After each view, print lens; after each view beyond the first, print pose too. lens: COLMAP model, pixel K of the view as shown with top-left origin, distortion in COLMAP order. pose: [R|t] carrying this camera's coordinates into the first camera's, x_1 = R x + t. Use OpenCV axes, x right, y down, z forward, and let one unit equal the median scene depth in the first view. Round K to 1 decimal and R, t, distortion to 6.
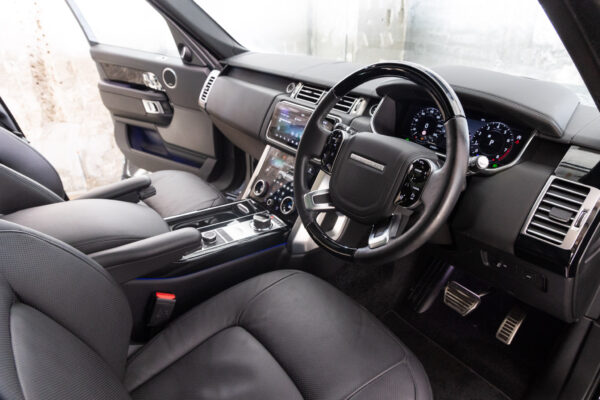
lens RADIAL K [[399.6, 0, 296.8], [0, 399.6, 201.6], [0, 0, 1]] dist [0.003183, 0.001110]
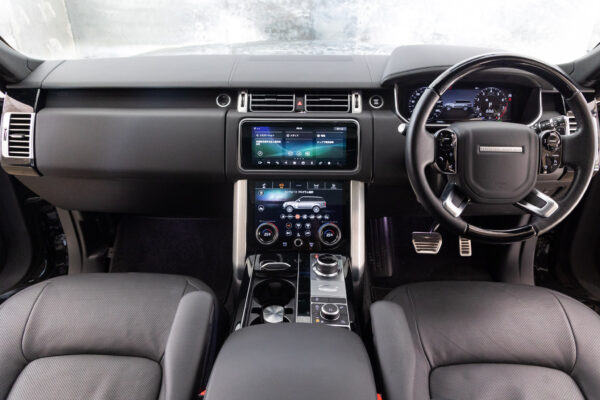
lens RADIAL K [[443.2, 0, 305.1], [0, 443.2, 203.7], [0, 0, 1]] dist [-0.012166, 0.015957]
pose [[0.596475, -0.394116, 0.699207, -0.584508], [0.350956, 0.911518, 0.214396, -0.230616], [-0.721836, 0.117509, 0.682015, 0.335942]]
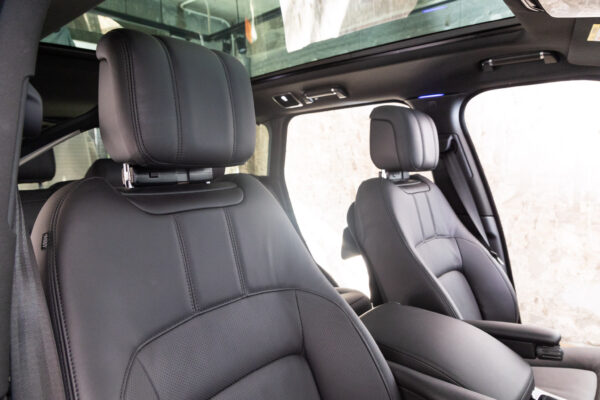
lens RADIAL K [[399.6, 0, 304.3], [0, 399.6, 205.2], [0, 0, 1]] dist [0.003183, 0.001110]
pose [[0.247246, 0.089672, -0.964794, 0.184818], [-0.408905, 0.912358, -0.019990, -0.061441], [0.878445, 0.399452, 0.262244, 0.236089]]
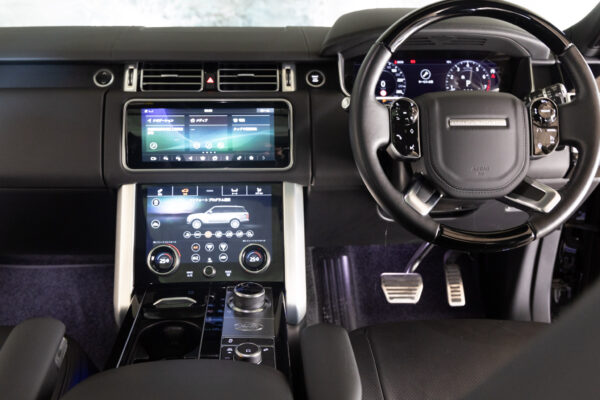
lens RADIAL K [[608.7, 0, 298.3], [0, 608.7, 197.9], [0, 0, 1]] dist [0.023327, 0.000000]
pose [[0.536503, -0.300233, 0.788686, -0.576819], [0.363079, 0.925774, 0.105434, -0.124020], [-0.761800, 0.229789, 0.605688, 0.327980]]
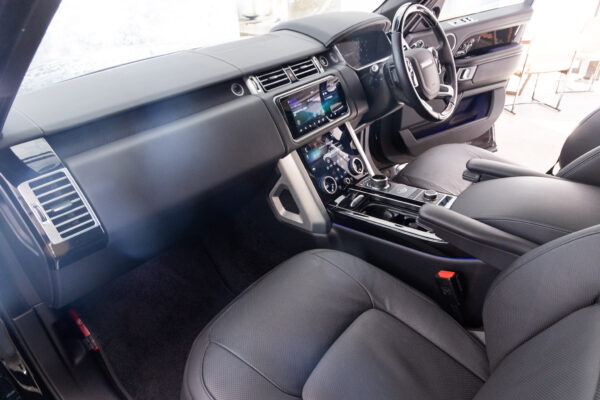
lens RADIAL K [[399.6, 0, 305.7], [0, 399.6, 202.7], [0, 0, 1]] dist [0.003183, 0.001110]
pose [[-0.290051, -0.483865, 0.825679, -0.785191], [0.450054, 0.692447, 0.563887, -0.504539], [-0.844584, 0.535156, 0.016921, 0.987211]]
